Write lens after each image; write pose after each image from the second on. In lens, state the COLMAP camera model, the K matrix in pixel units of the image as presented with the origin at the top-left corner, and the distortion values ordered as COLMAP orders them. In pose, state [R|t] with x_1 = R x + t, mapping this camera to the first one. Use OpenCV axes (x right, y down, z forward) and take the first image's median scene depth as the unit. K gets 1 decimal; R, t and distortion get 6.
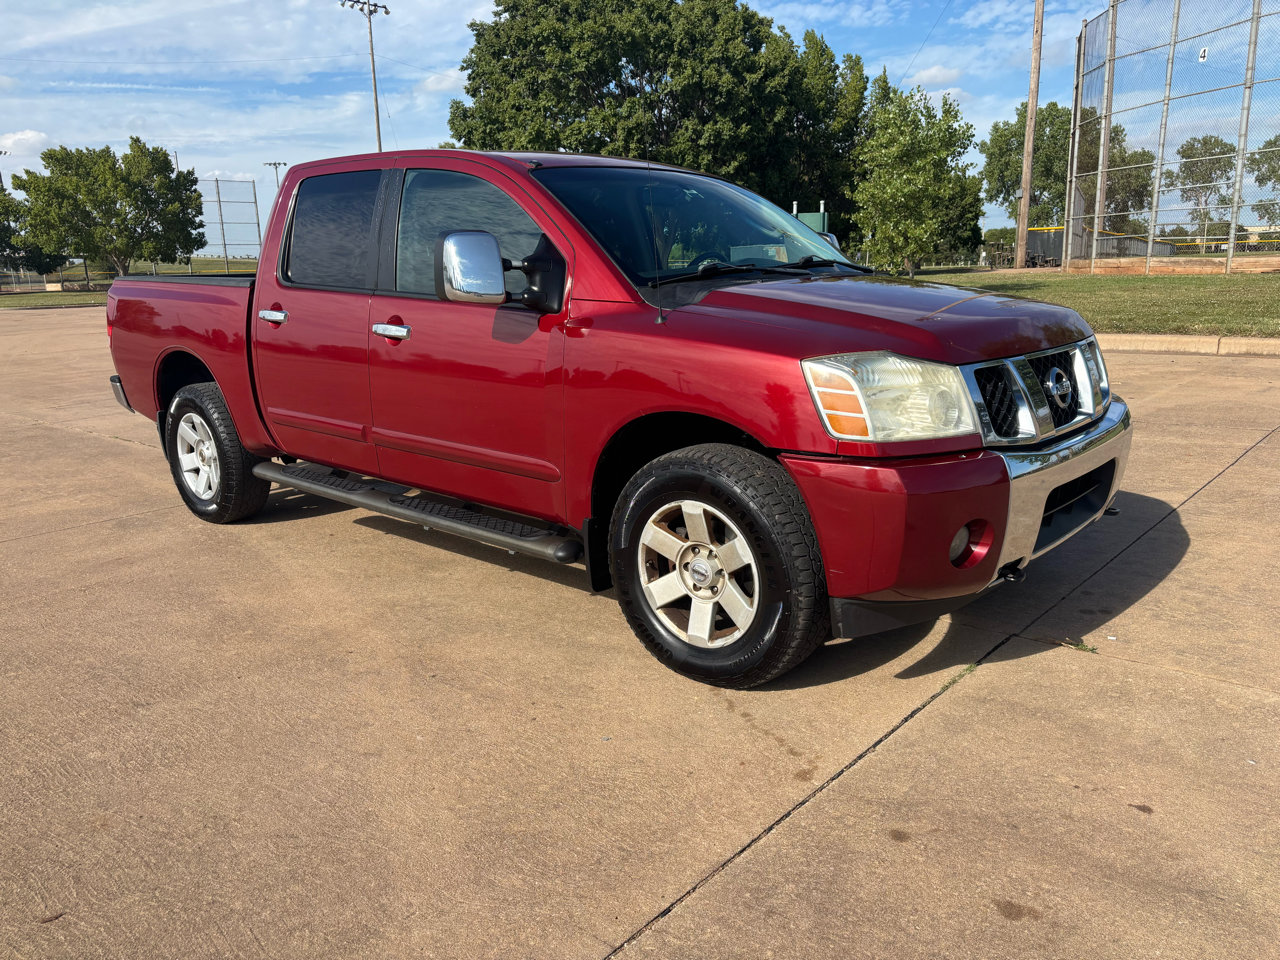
lens RADIAL K [[971.2, 0, 635.5], [0, 971.2, 487.6], [0, 0, 1]] dist [0.041597, -0.040386]
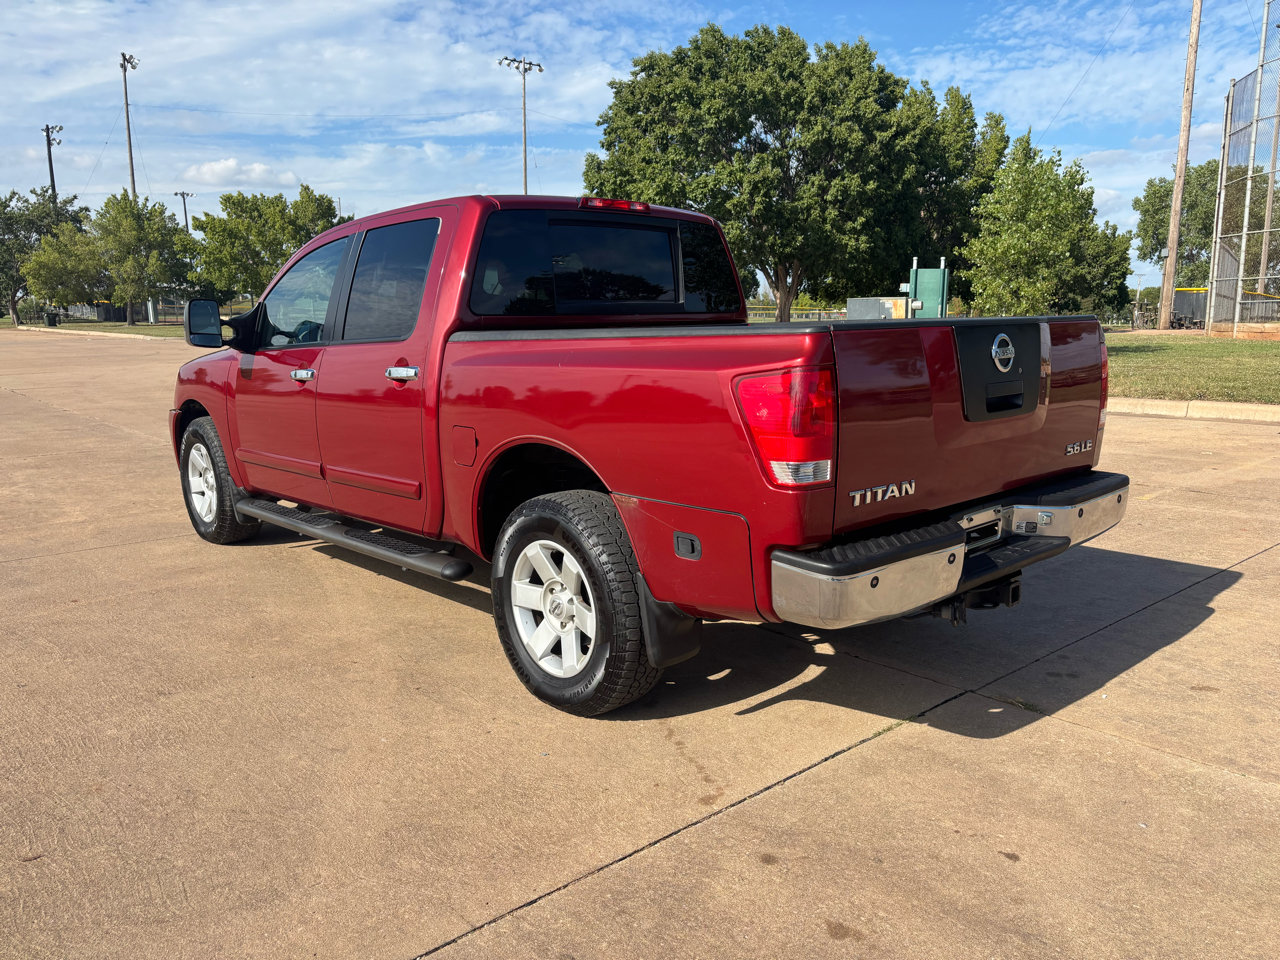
lens RADIAL K [[971.2, 0, 651.5], [0, 971.2, 489.3], [0, 0, 1]] dist [0.041597, -0.040386]
pose [[0.991885, 0.050236, -0.116790, 0.153479], [-0.055369, 0.997619, -0.041128, -0.000513], [0.114446, 0.047261, 0.992305, -0.067219]]
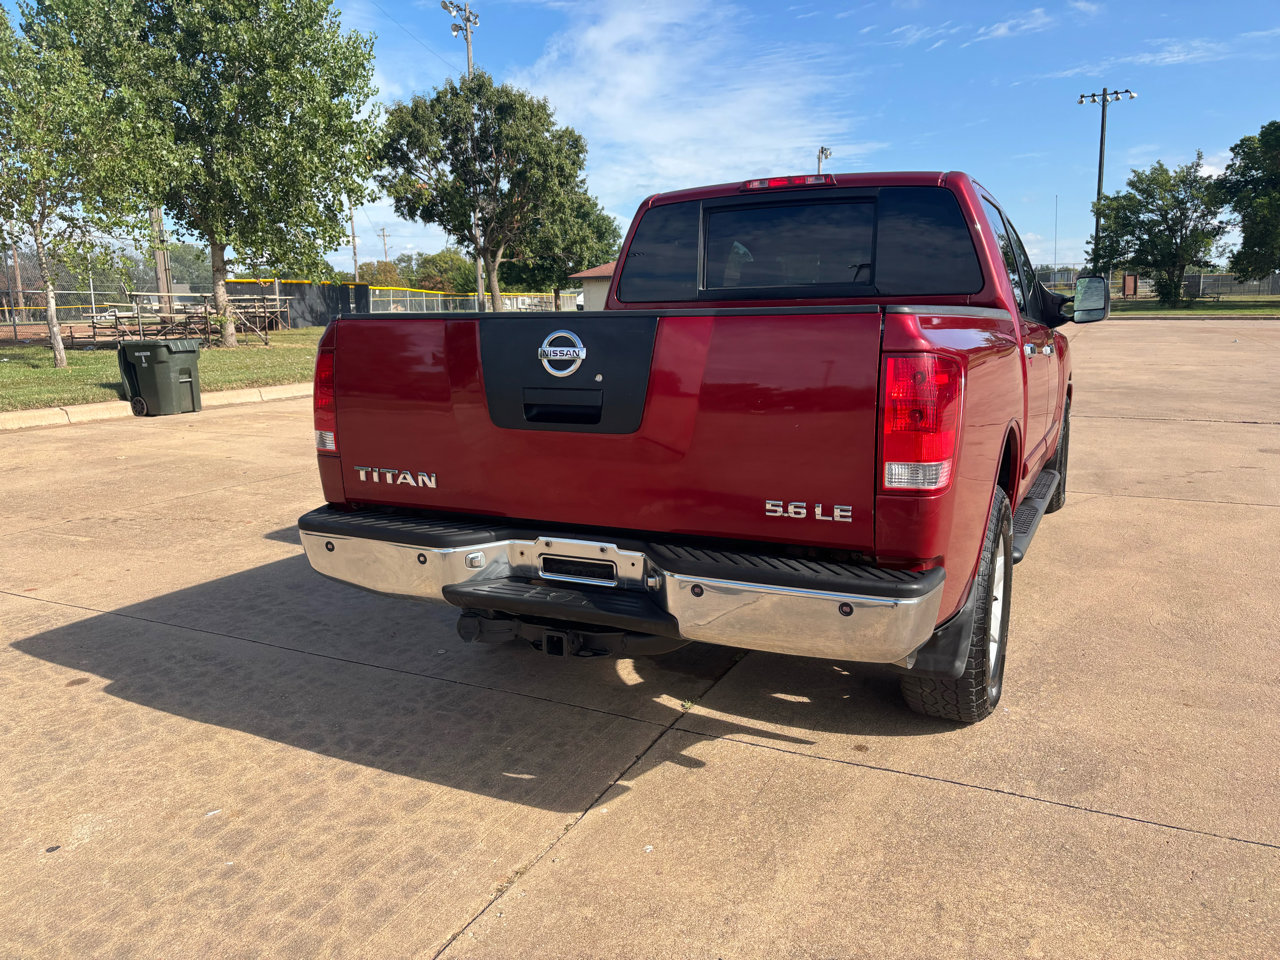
lens RADIAL K [[971.2, 0, 630.4], [0, 971.2, 479.7], [0, 0, 1]] dist [0.041597, -0.040386]
pose [[-0.260091, -0.137667, 0.955720, -1.375953], [0.241365, 0.949093, 0.202398, -0.403509], [-0.934931, 0.283319, -0.213623, 1.902139]]
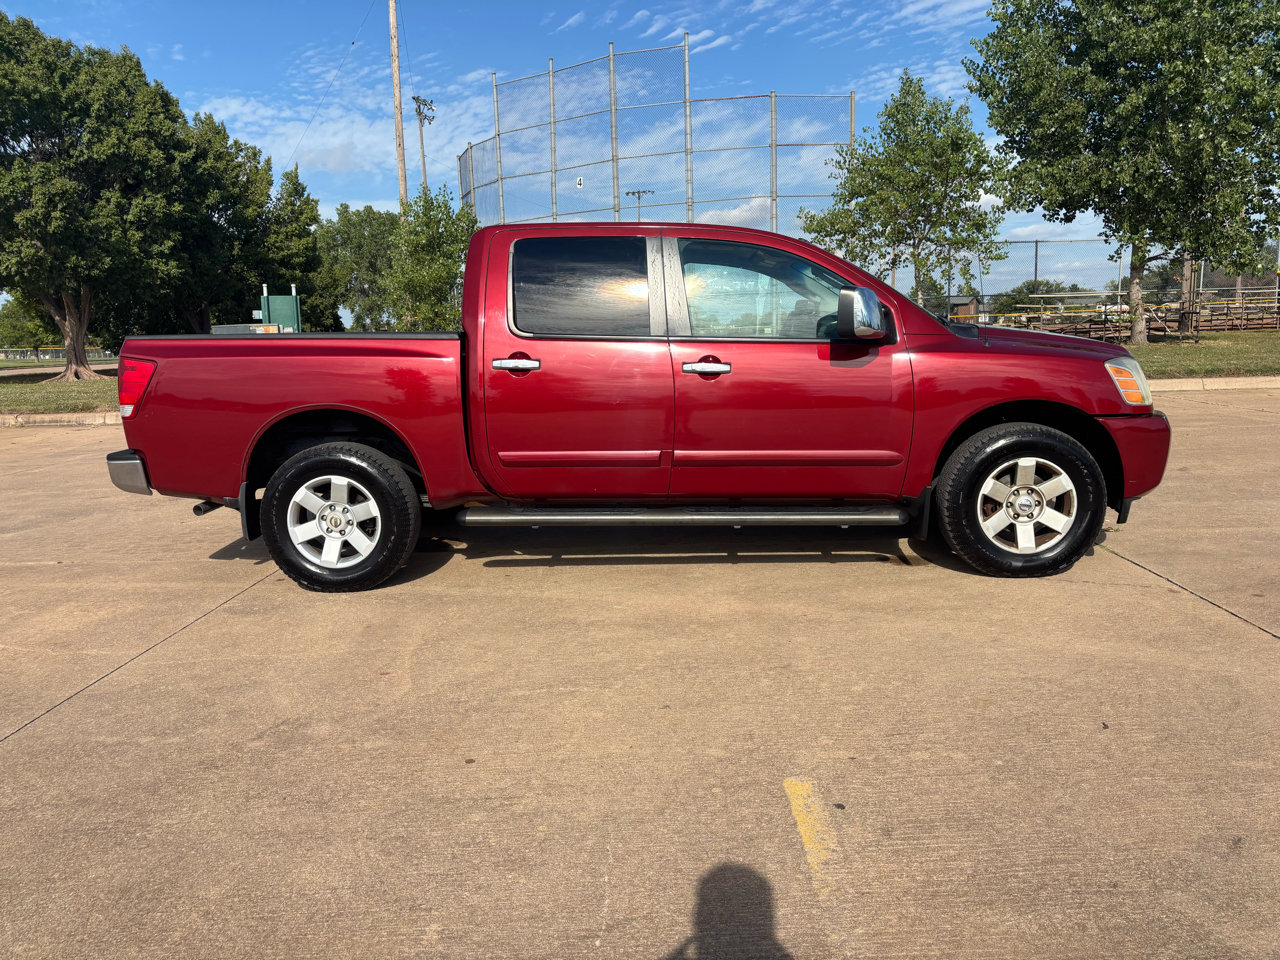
lens RADIAL K [[971.2, 0, 638.1], [0, 971.2, 485.3], [0, 0, 1]] dist [0.041597, -0.040386]
pose [[0.773967, -0.095384, 0.626001, -1.159960], [0.151644, 0.987743, -0.036985, 0.016983], [-0.614800, 0.123554, 0.778945, 0.135740]]
